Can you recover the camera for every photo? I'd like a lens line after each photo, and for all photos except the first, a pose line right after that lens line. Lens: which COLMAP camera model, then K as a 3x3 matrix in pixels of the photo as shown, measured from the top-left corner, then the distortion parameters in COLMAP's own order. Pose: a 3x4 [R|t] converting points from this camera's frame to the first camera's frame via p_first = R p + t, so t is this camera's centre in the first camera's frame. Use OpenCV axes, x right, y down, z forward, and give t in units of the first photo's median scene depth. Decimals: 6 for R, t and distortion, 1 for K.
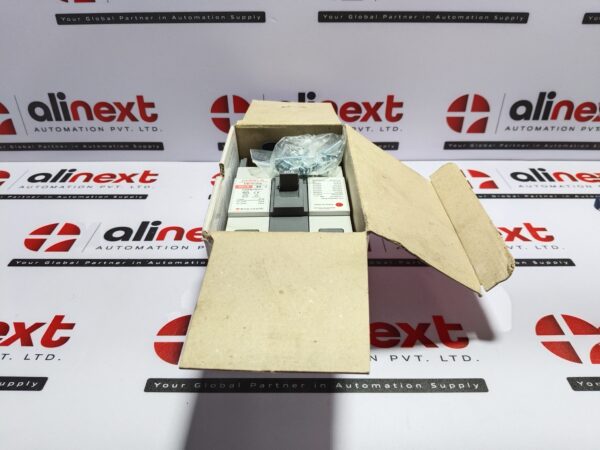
lens RADIAL K [[458.6, 0, 300.0], [0, 458.6, 225.0], [0, 0, 1]] dist [0.012543, -0.088365]
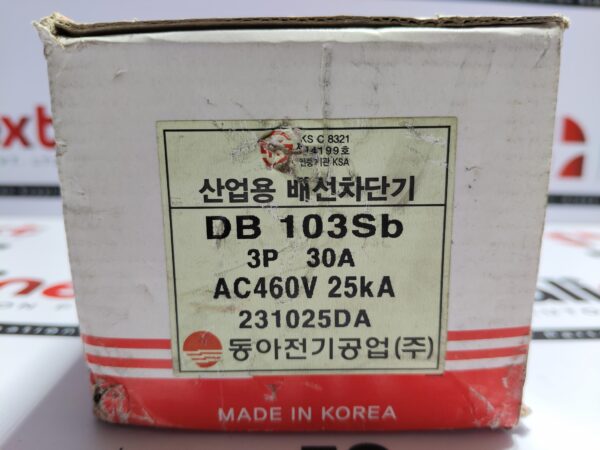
lens RADIAL K [[497.7, 0, 300.0], [0, 497.7, 225.0], [0, 0, 1]] dist [-0.097413, -0.008746]
pose [[0.999462, 0.015244, 0.029034, -0.010157], [-0.003179, 0.926259, -0.376875, 0.114902], [-0.032638, 0.376580, 0.925809, 0.431279]]
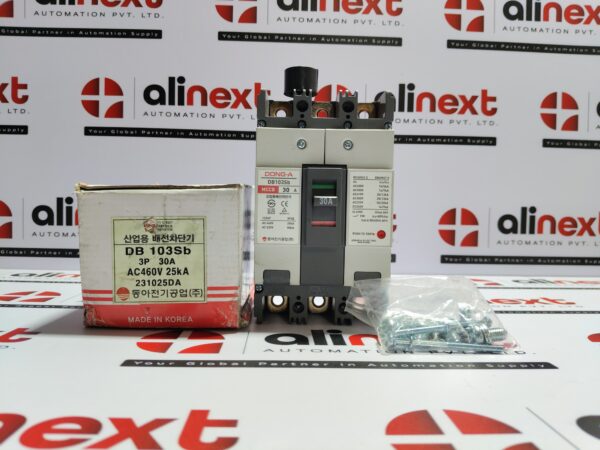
lens RADIAL K [[458.6, 0, 300.0], [0, 458.6, 225.0], [0, 0, 1]] dist [0.012543, -0.088365]
pose [[0.999014, 0.019184, 0.040042, -0.039614], [0.004618, 0.852062, -0.523420, 0.304861], [-0.044160, 0.523089, 0.851133, 0.118188]]
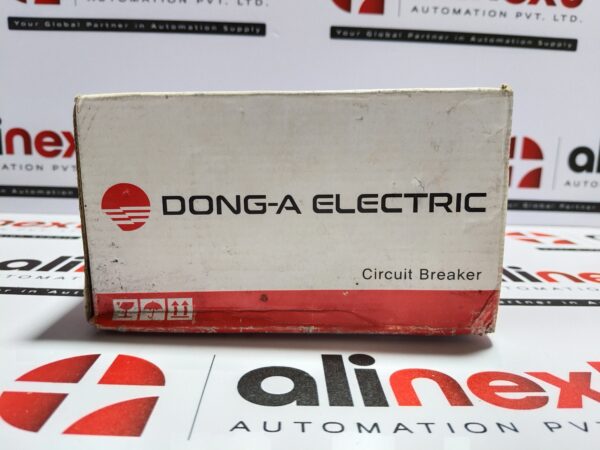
lens RADIAL K [[471.6, 0, 300.0], [0, 471.6, 225.0], [0, 0, 1]] dist [-0.042310, -0.017495]
pose [[0.999089, 0.026235, 0.033650, -0.030436], [-0.011748, 0.927298, -0.374140, 0.162570], [-0.041019, 0.373404, 0.926762, 0.315511]]
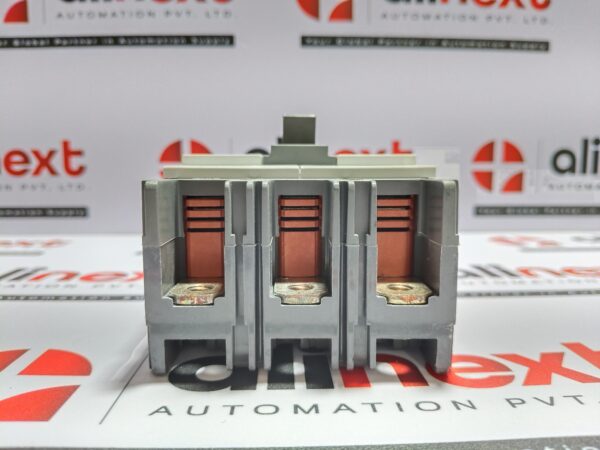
lens RADIAL K [[481.6, 0, 300.0], [0, 481.6, 225.0], [0, 0, 1]] dist [-0.066714, -0.006834]
pose [[0.999310, -0.003747, 0.036943, 0.006111], [0.019671, 0.897250, -0.441084, 0.190382], [-0.031495, 0.441507, 0.896705, 0.343998]]
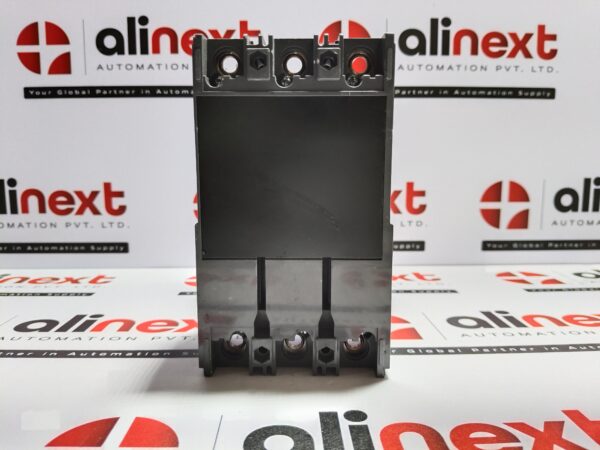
lens RADIAL K [[469.6, 0, 300.0], [0, 469.6, 225.0], [0, 0, 1]] dist [-0.044285, -0.011255]
pose [[0.999681, -0.003895, 0.024952, -0.024907], [0.014289, 0.901913, -0.431681, 0.148832], [-0.020823, 0.431899, 0.901681, 0.267098]]
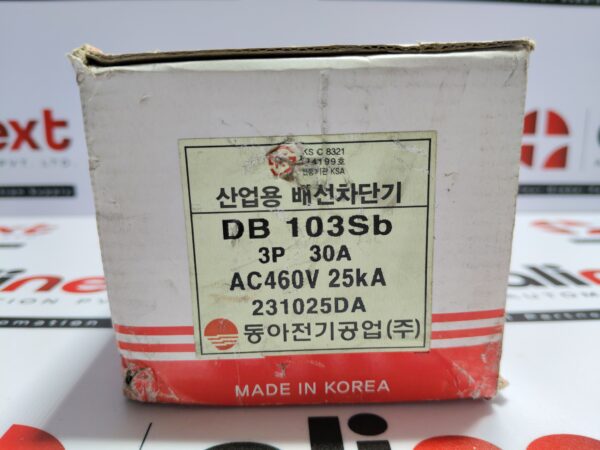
lens RADIAL K [[487.1, 0, 300.0], [0, 487.1, 225.0], [0, 0, 1]] dist [-0.078858, -0.003838]
pose [[0.999299, -0.005621, 0.037017, -0.013995], [0.018529, 0.933355, -0.358477, 0.120349], [-0.032535, 0.358912, 0.932804, 0.406331]]
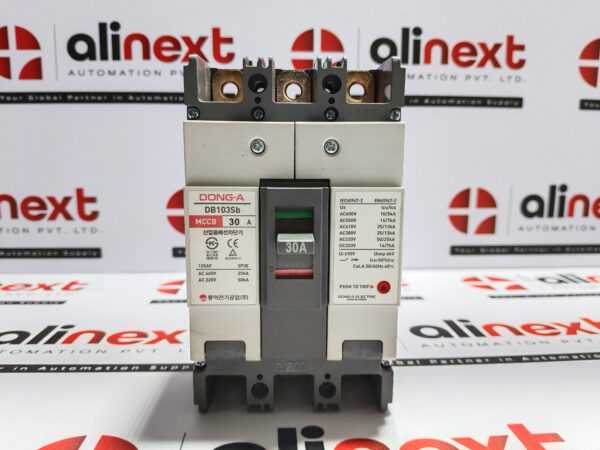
lens RADIAL K [[471.6, 0, 300.0], [0, 471.6, 225.0], [0, 0, 1]] dist [-0.042310, -0.017495]
pose [[0.998127, -0.002883, 0.061109, -0.006879], [0.027782, 0.911316, -0.410769, 0.129905], [-0.054506, 0.411697, 0.909689, 0.239333]]
